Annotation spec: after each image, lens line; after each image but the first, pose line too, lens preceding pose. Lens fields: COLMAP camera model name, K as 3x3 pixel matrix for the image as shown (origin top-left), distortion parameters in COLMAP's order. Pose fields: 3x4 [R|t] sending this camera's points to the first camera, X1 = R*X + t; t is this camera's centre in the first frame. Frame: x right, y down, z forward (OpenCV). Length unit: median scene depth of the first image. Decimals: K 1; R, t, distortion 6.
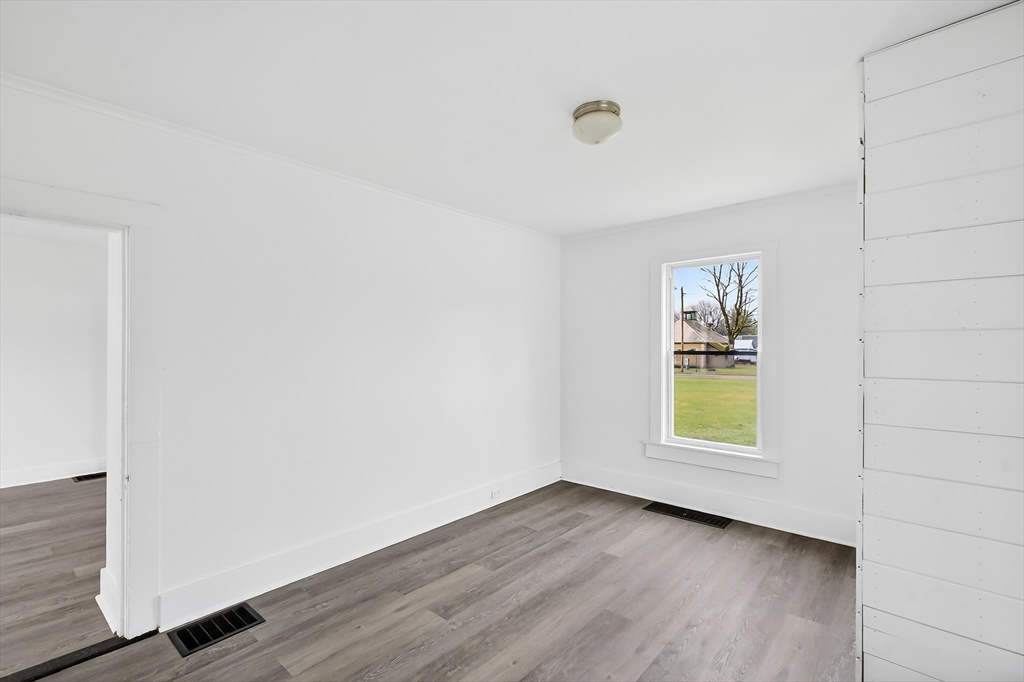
lens RADIAL K [[463.4, 0, 507.1], [0, 463.4, 347.2], [0, 0, 1]] dist [-0.000584, 0.001084]
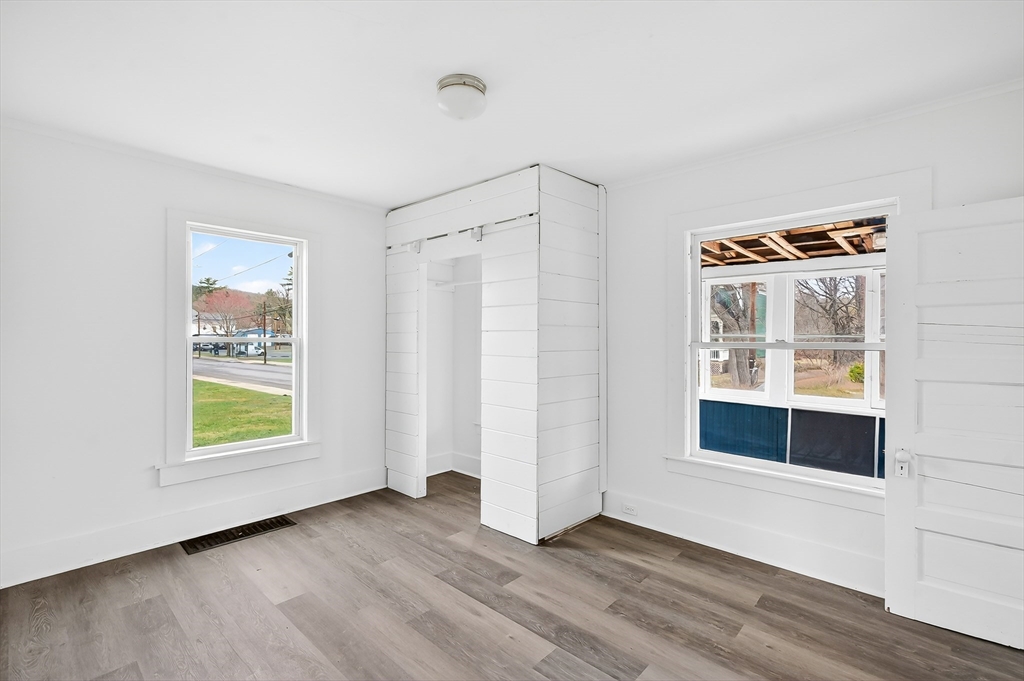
lens RADIAL K [[463.4, 0, 507.1], [0, 463.4, 346.7], [0, 0, 1]] dist [-0.000584, 0.001084]
pose [[0.039909, -0.023957, 0.998916, -0.492570], [-0.001654, 0.999710, 0.024042, 0.002190], [-0.999202, -0.002611, 0.039858, 0.561938]]
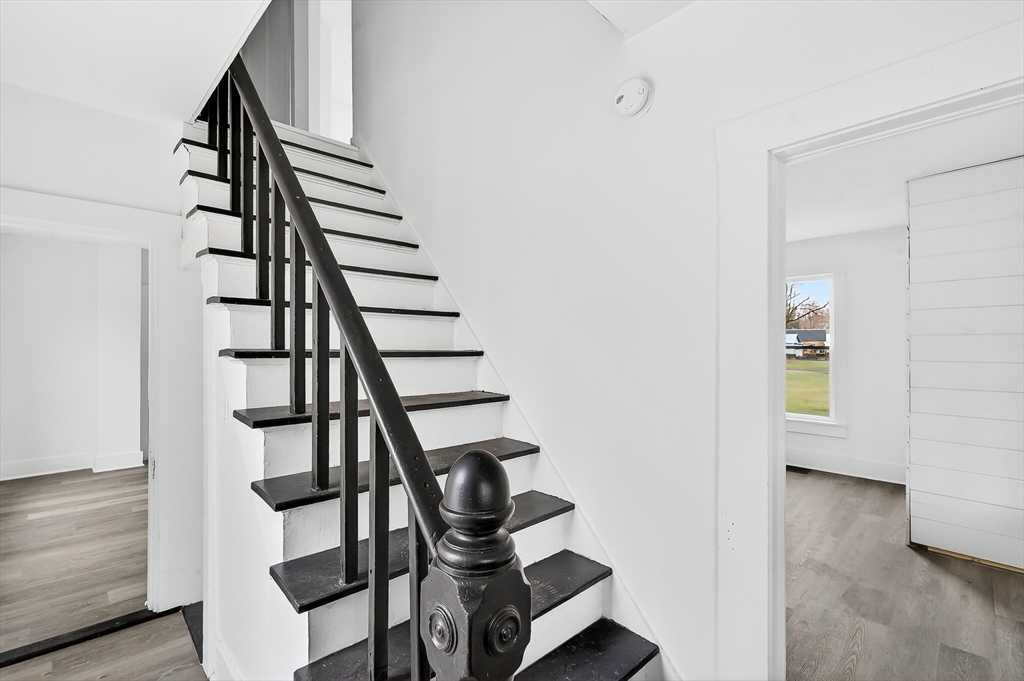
lens RADIAL K [[458.3, 0, 512.0], [0, 458.3, 340.5], [0, 0, 1]] dist [0.000799, 0.000509]
pose [[0.997651, -0.003667, -0.068403, -0.337023], [0.003368, 0.999984, -0.004484, -0.006171], [0.068419, 0.004243, 0.997648, -0.458982]]
